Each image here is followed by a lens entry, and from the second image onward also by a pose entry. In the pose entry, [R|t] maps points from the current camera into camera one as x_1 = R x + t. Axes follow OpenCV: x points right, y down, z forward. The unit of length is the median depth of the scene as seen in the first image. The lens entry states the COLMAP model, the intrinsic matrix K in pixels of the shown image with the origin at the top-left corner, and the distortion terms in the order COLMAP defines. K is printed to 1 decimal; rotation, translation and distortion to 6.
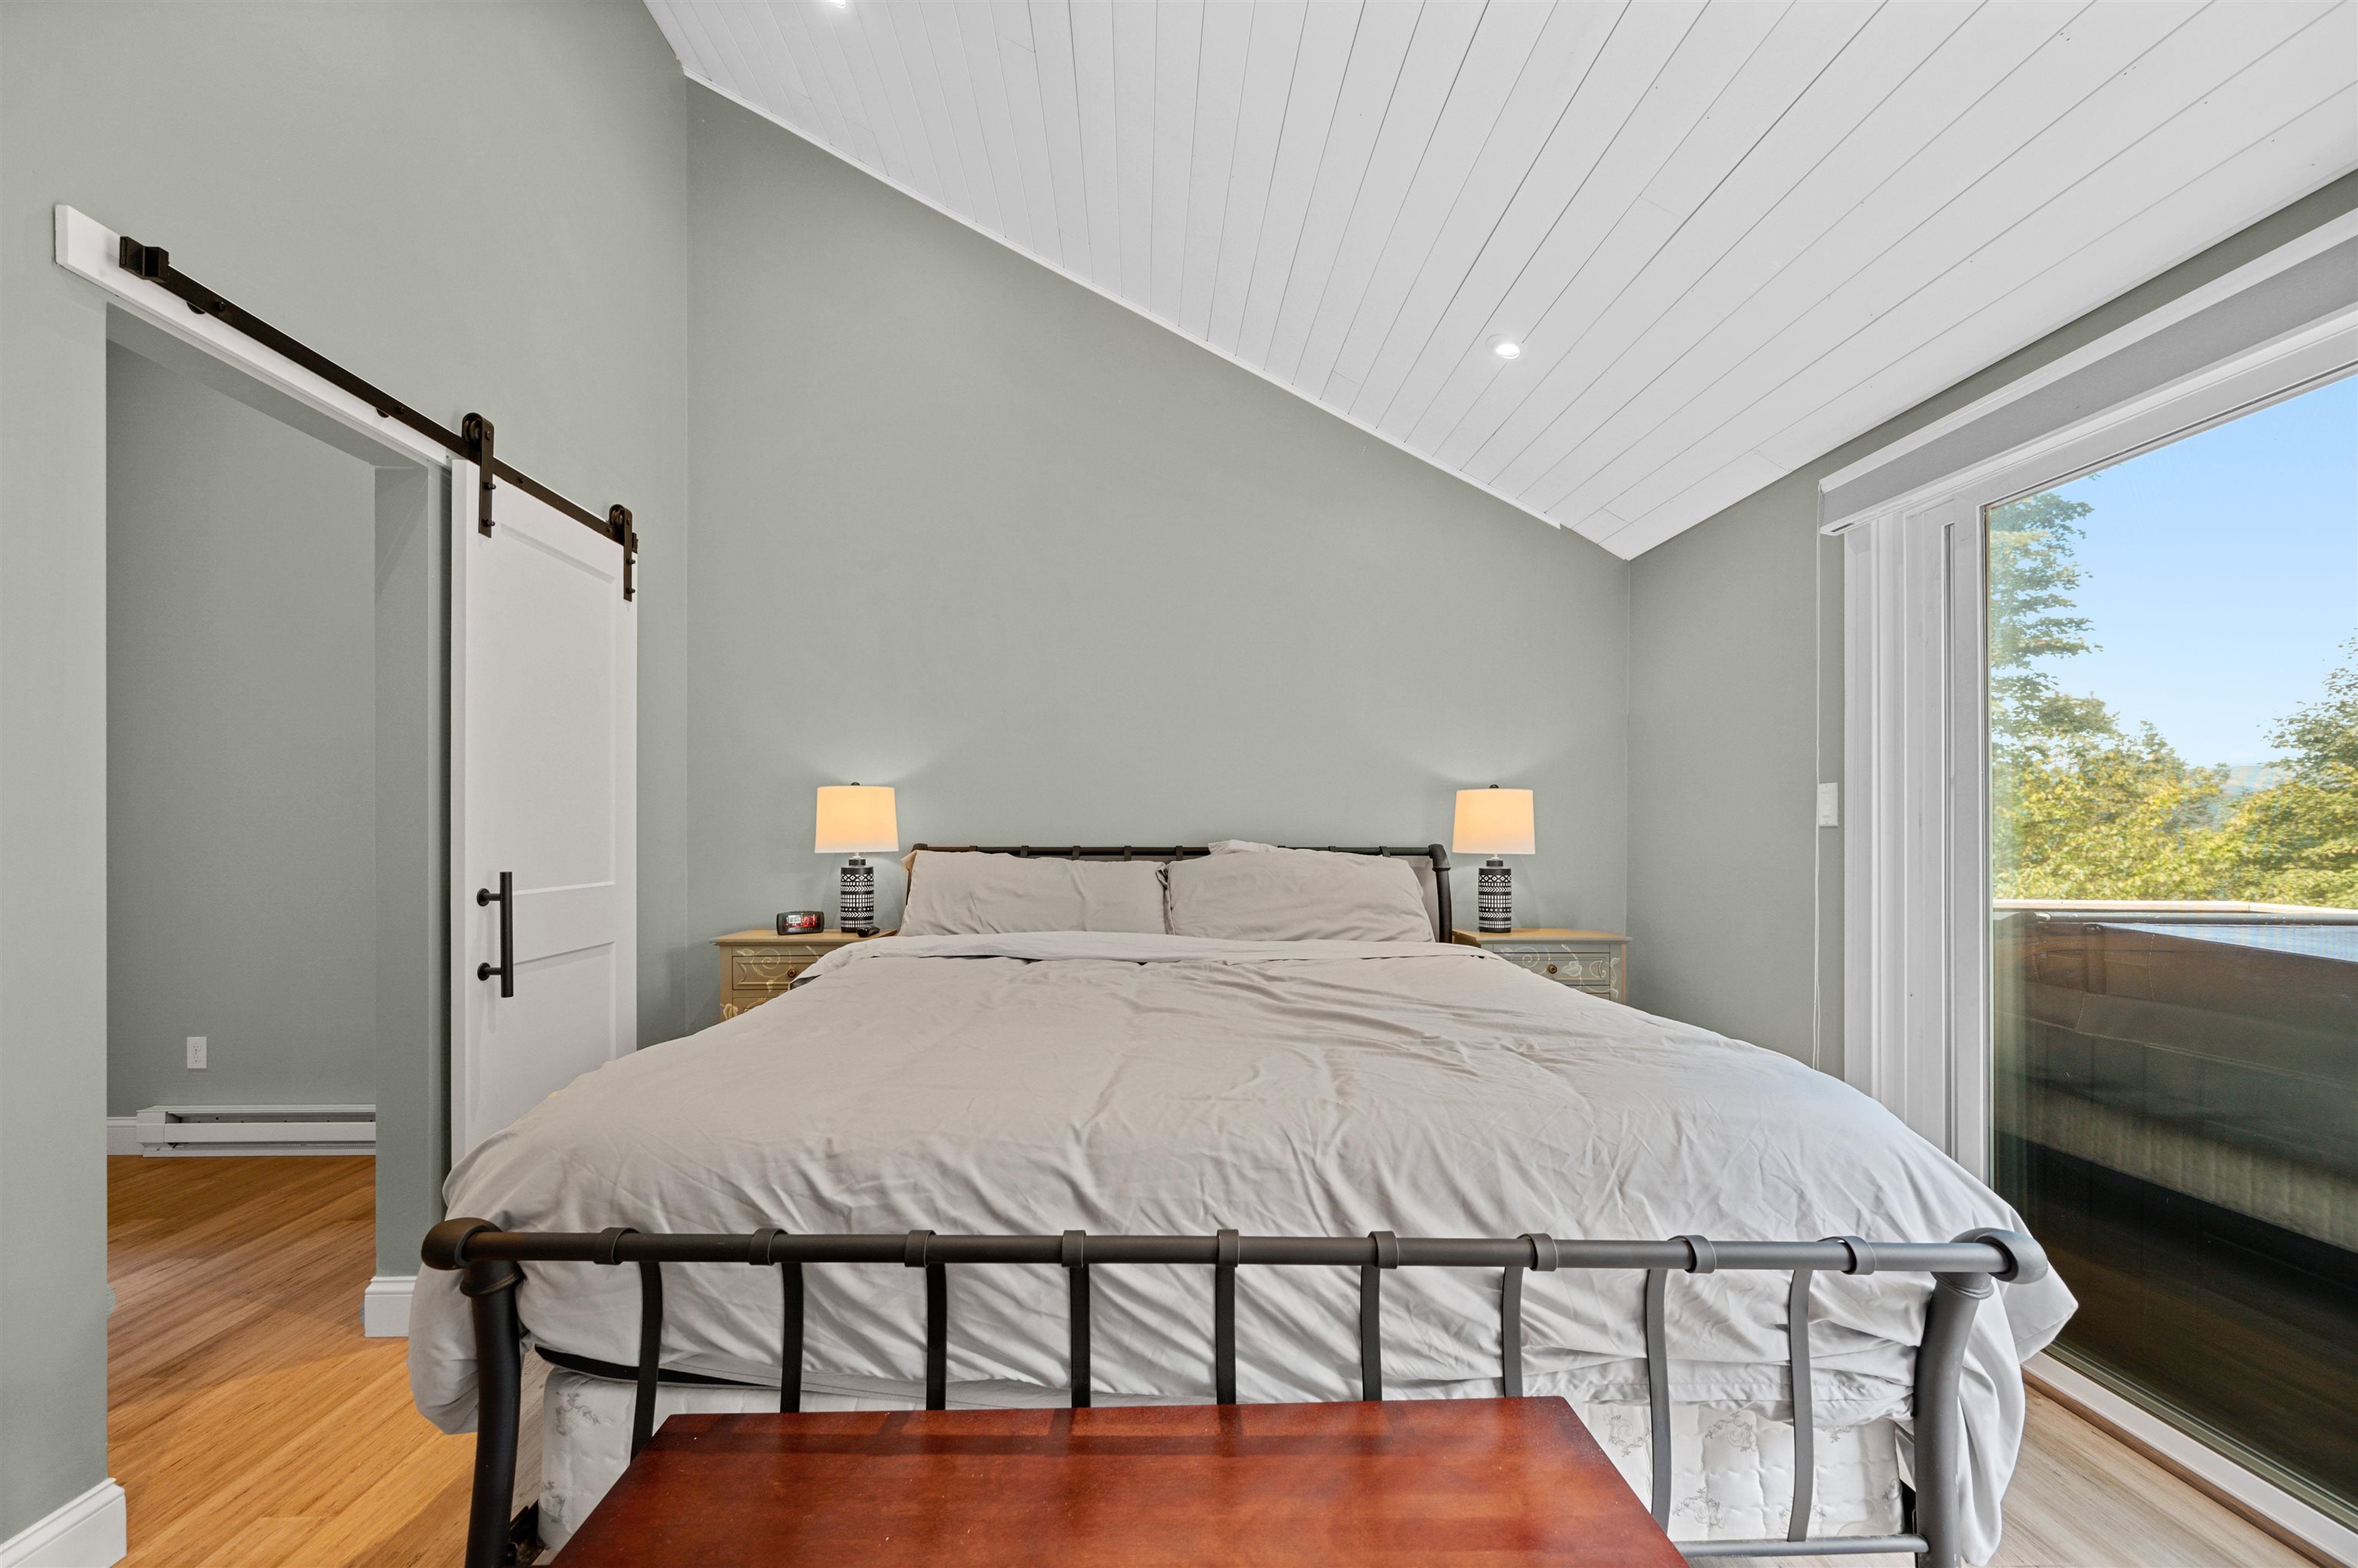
lens RADIAL K [[938.6, 0, 1147.2], [0, 938.6, 837.4], [0, 0, 1]] dist [-0.004312, 0.000975]
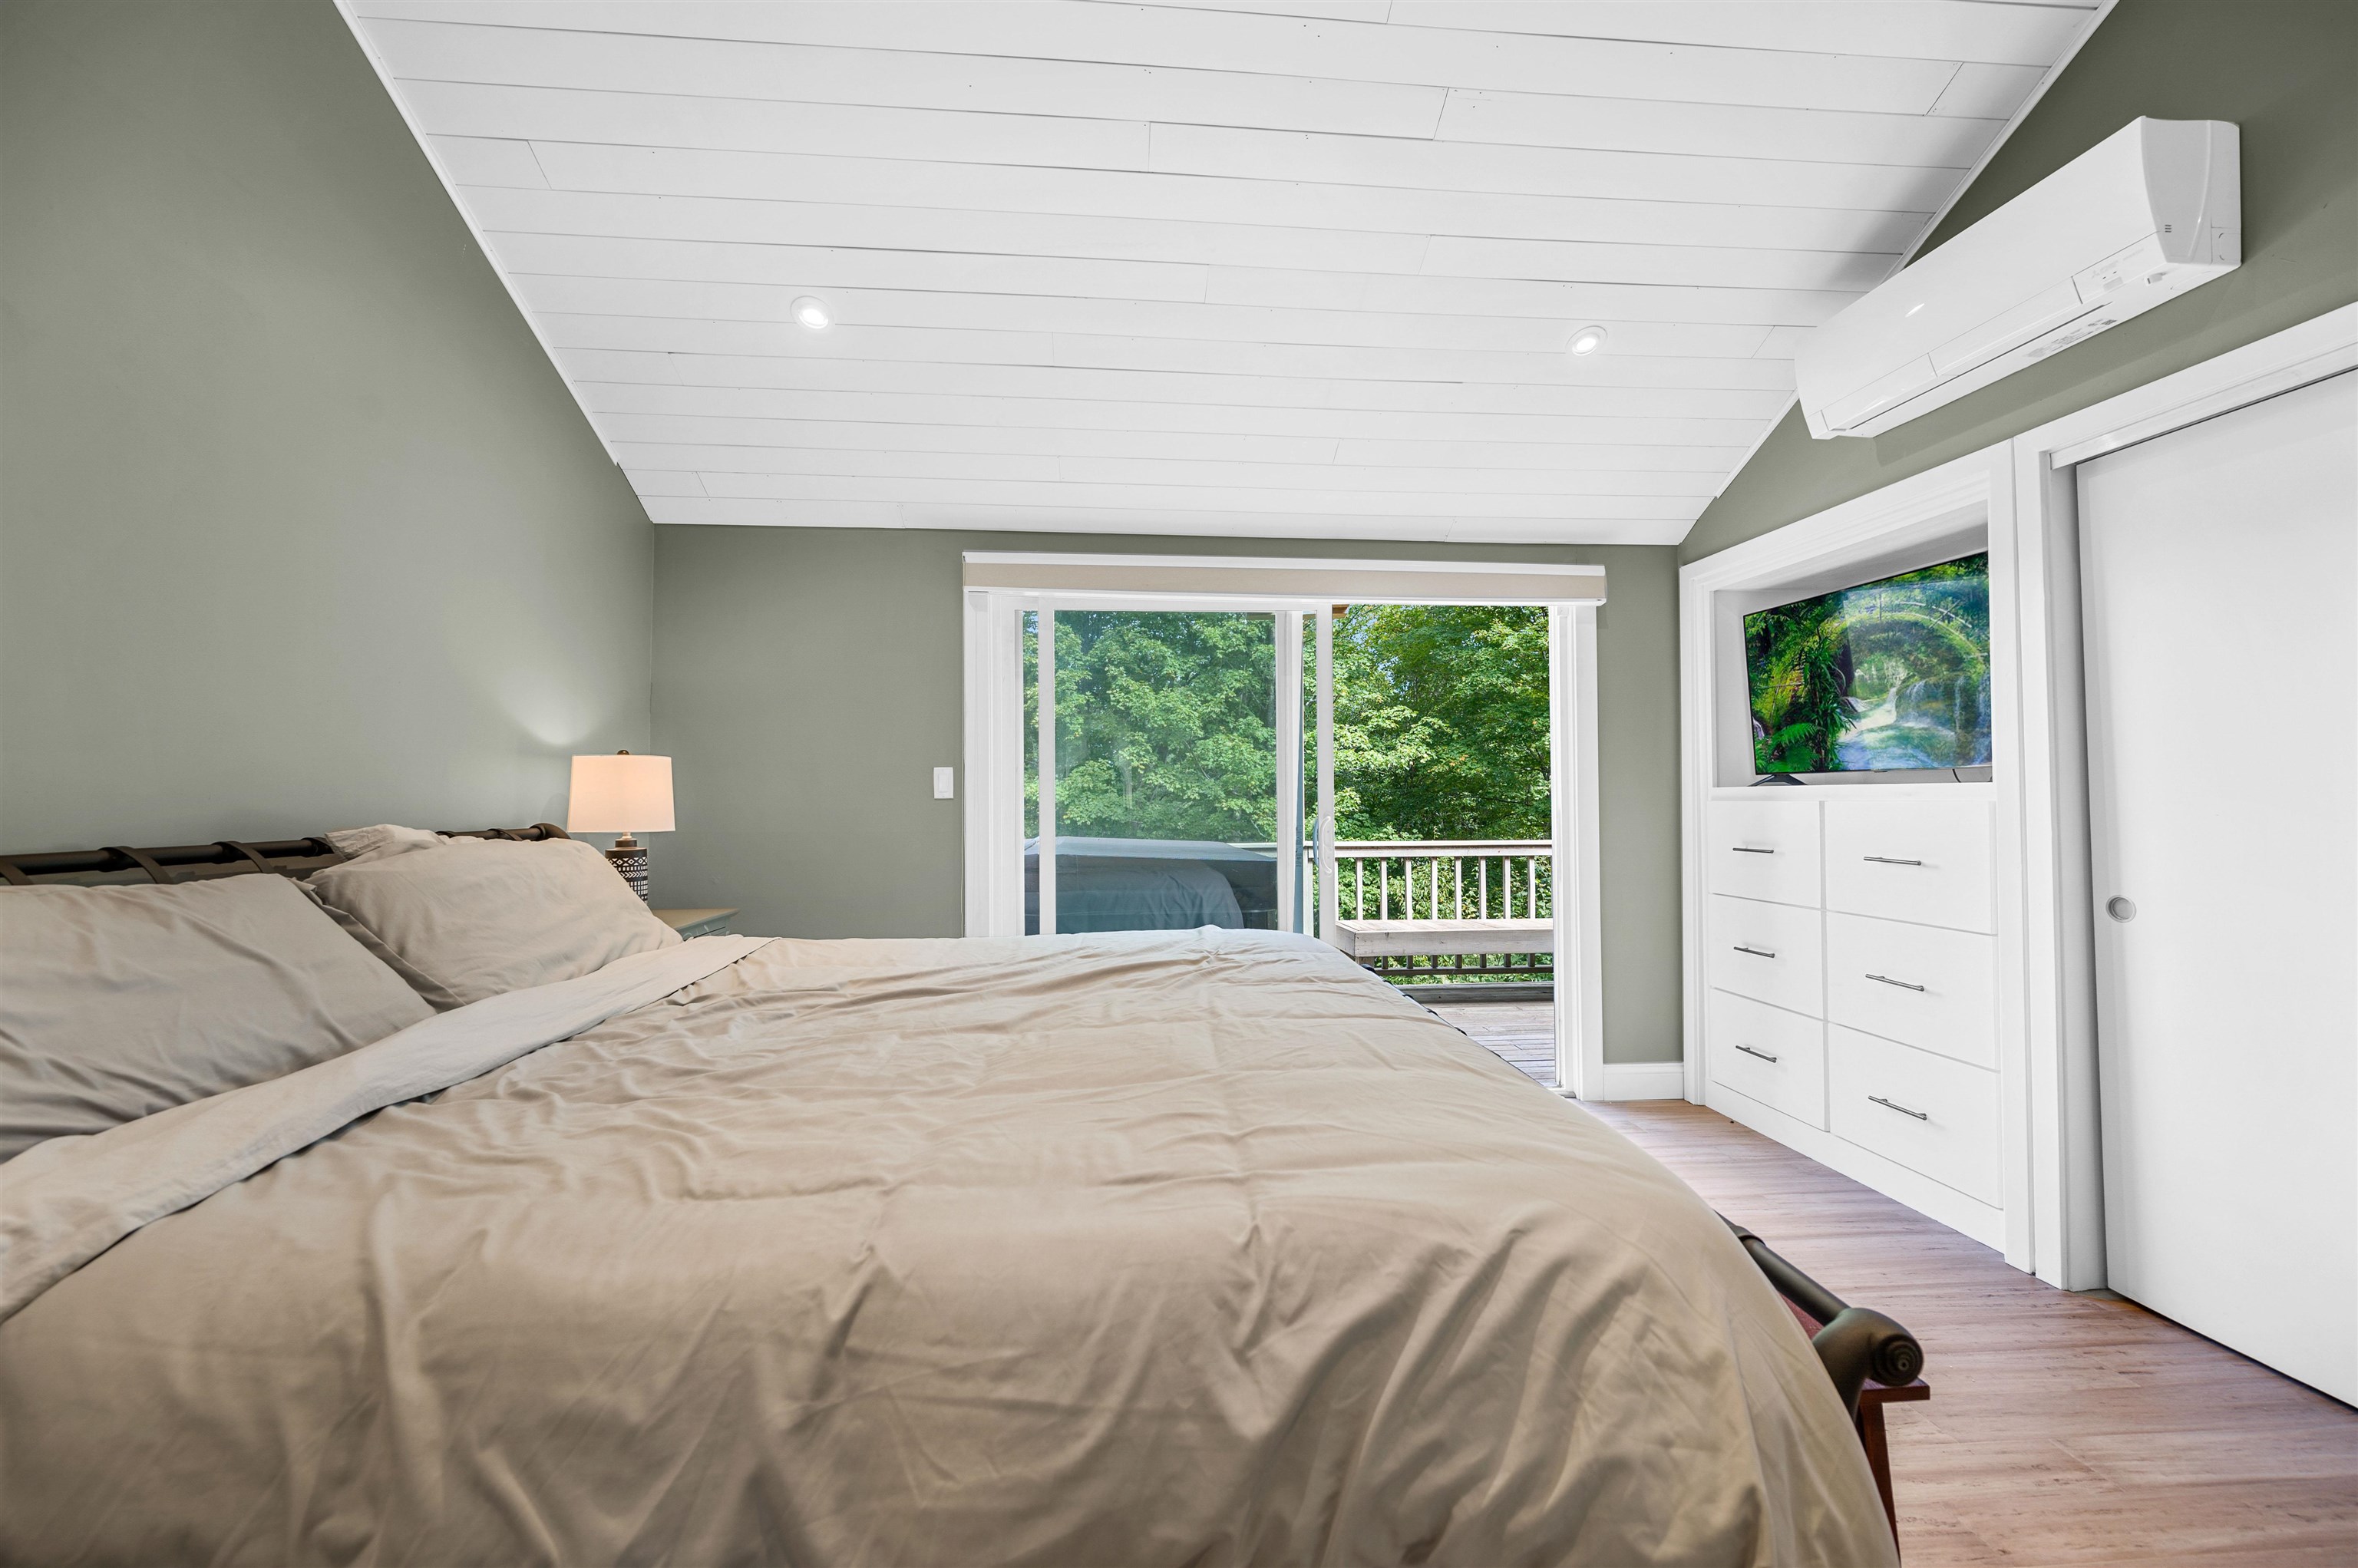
lens RADIAL K [[938.6, 0, 1172.3], [0, 938.6, 794.9], [0, 0, 1]] dist [-0.004312, 0.000975]
pose [[-0.056105, 0.001345, 0.998424, -0.677053], [0.012318, 0.999924, -0.000655, -0.012967], [-0.998349, 0.012262, -0.056117, 0.740695]]
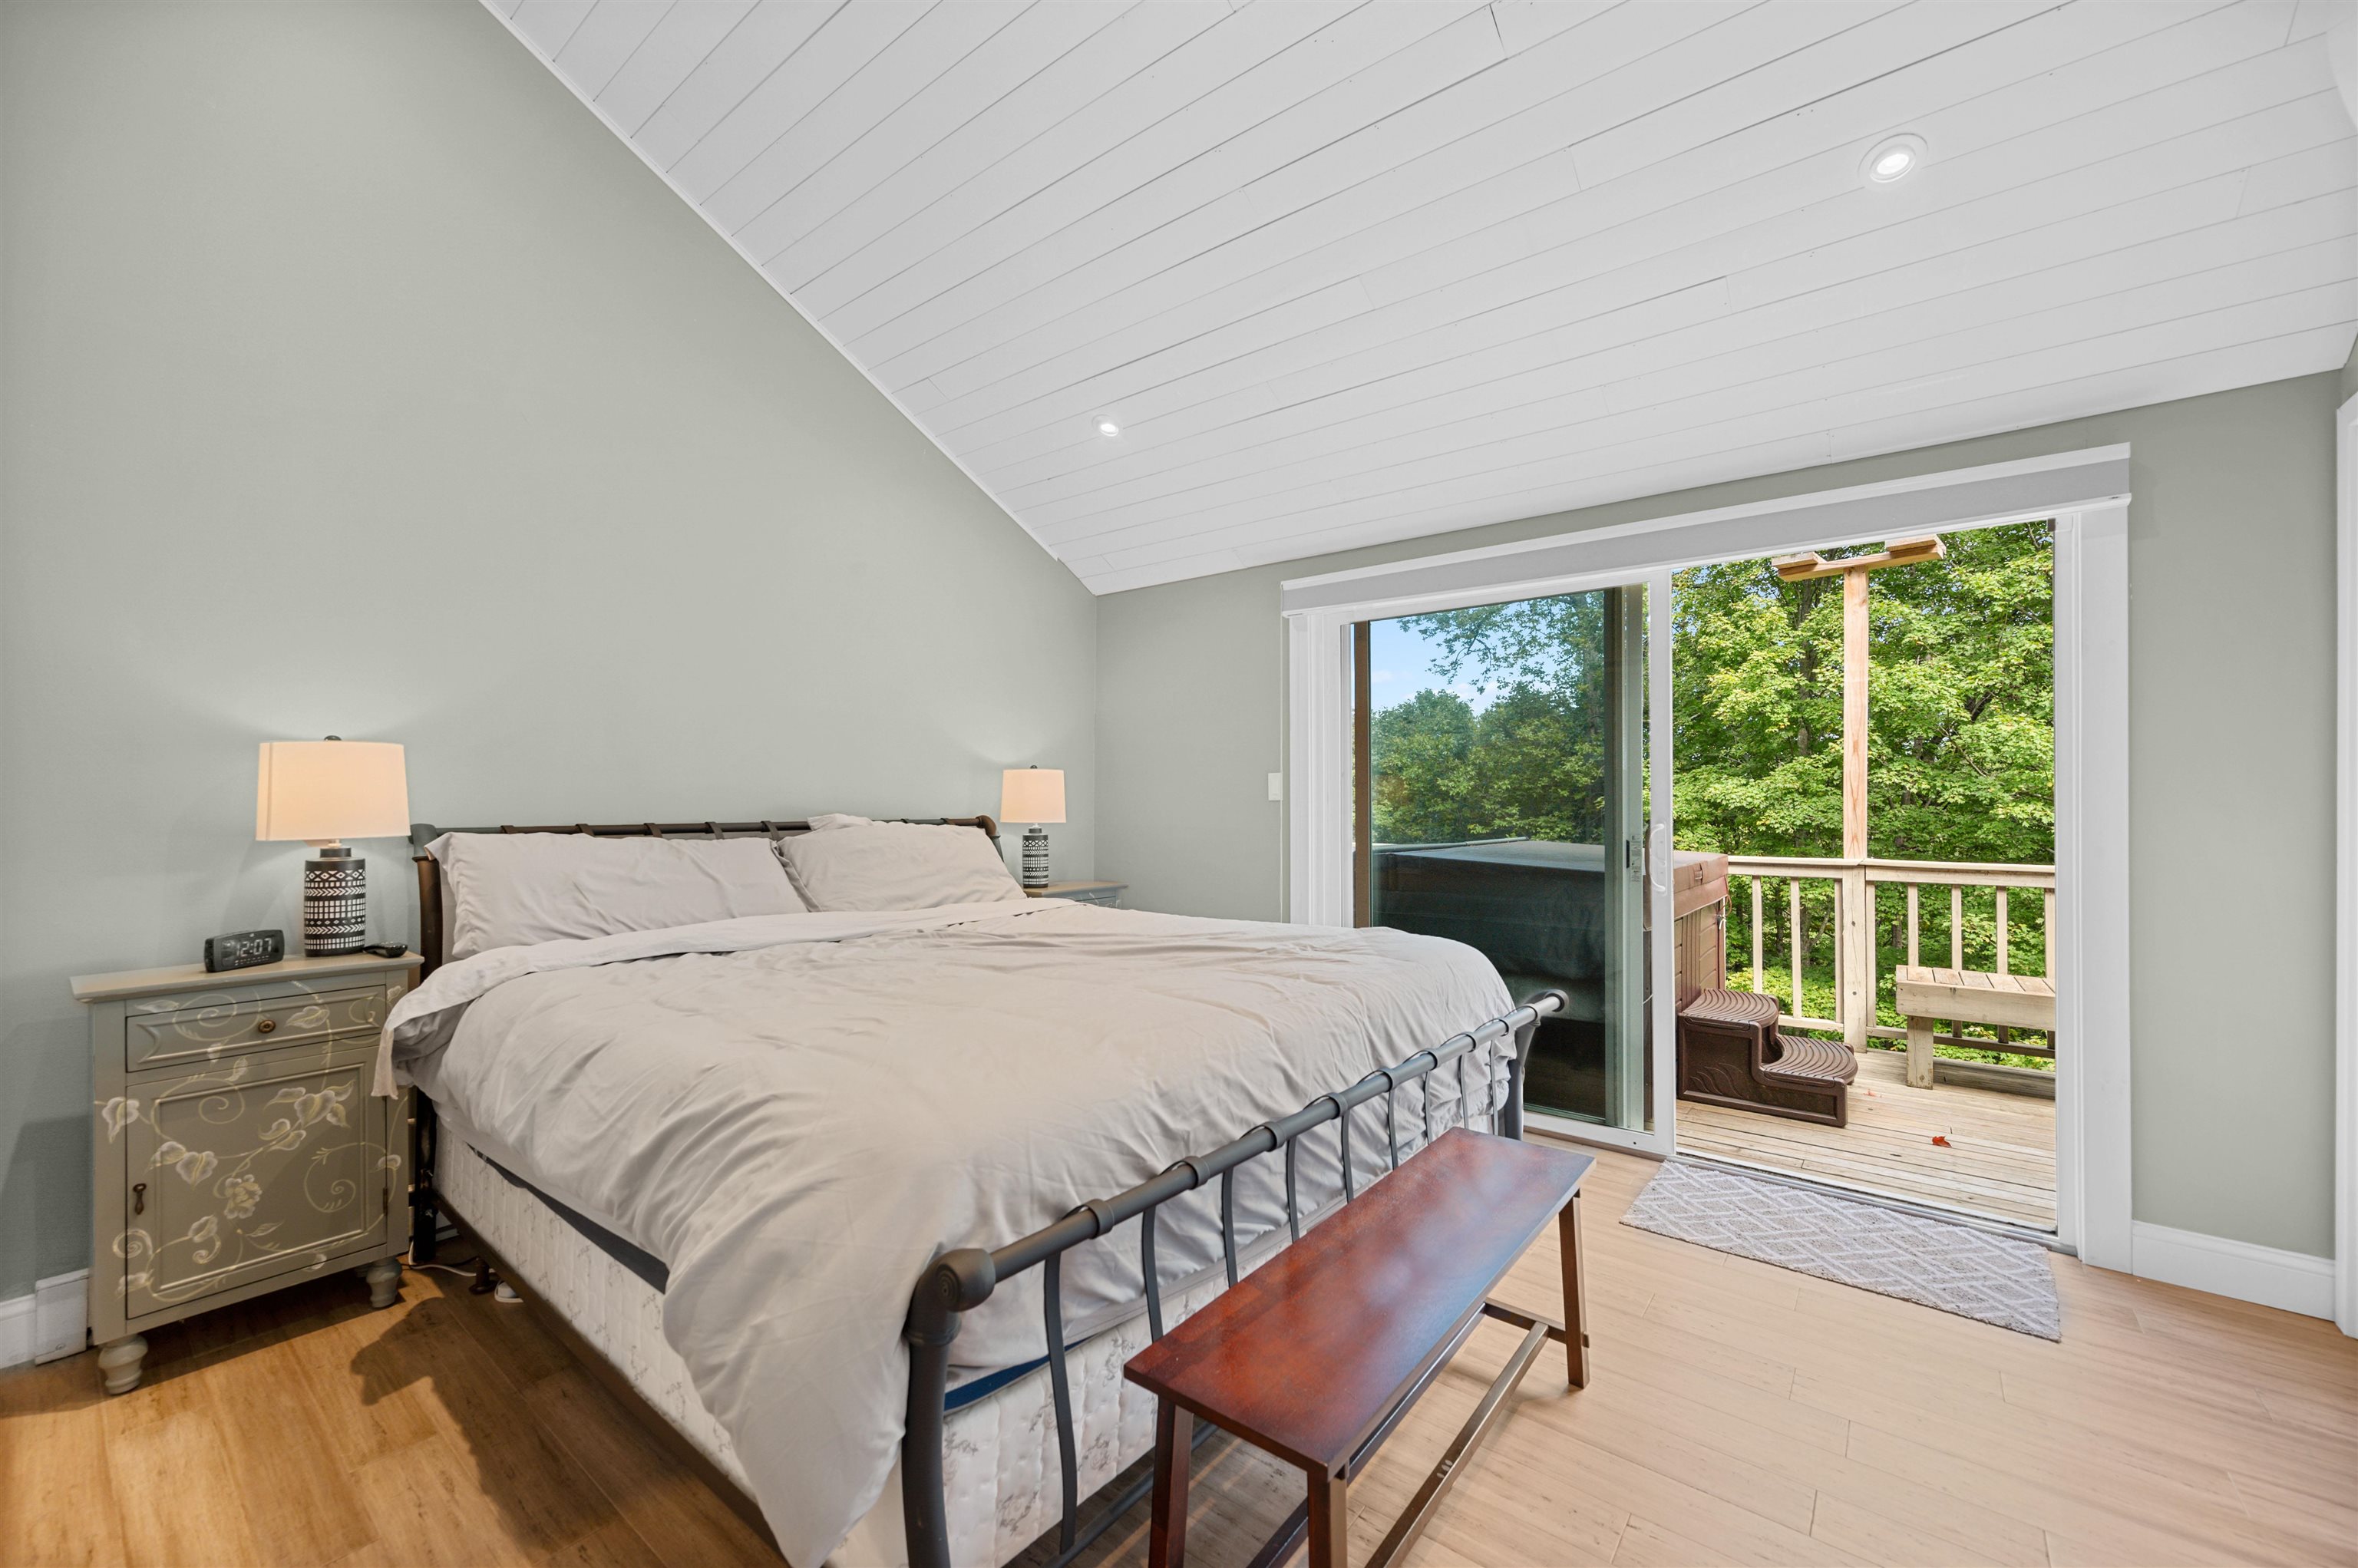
lens RADIAL K [[938.6, 0, 1165.2], [0, 938.6, 796.8], [0, 0, 1]] dist [-0.004312, 0.000975]
pose [[0.645709, 0.001968, 0.763581, -0.591220], [0.007465, 0.999933, -0.008890, -0.005353], [-0.763547, 0.011440, 0.645651, 0.127488]]
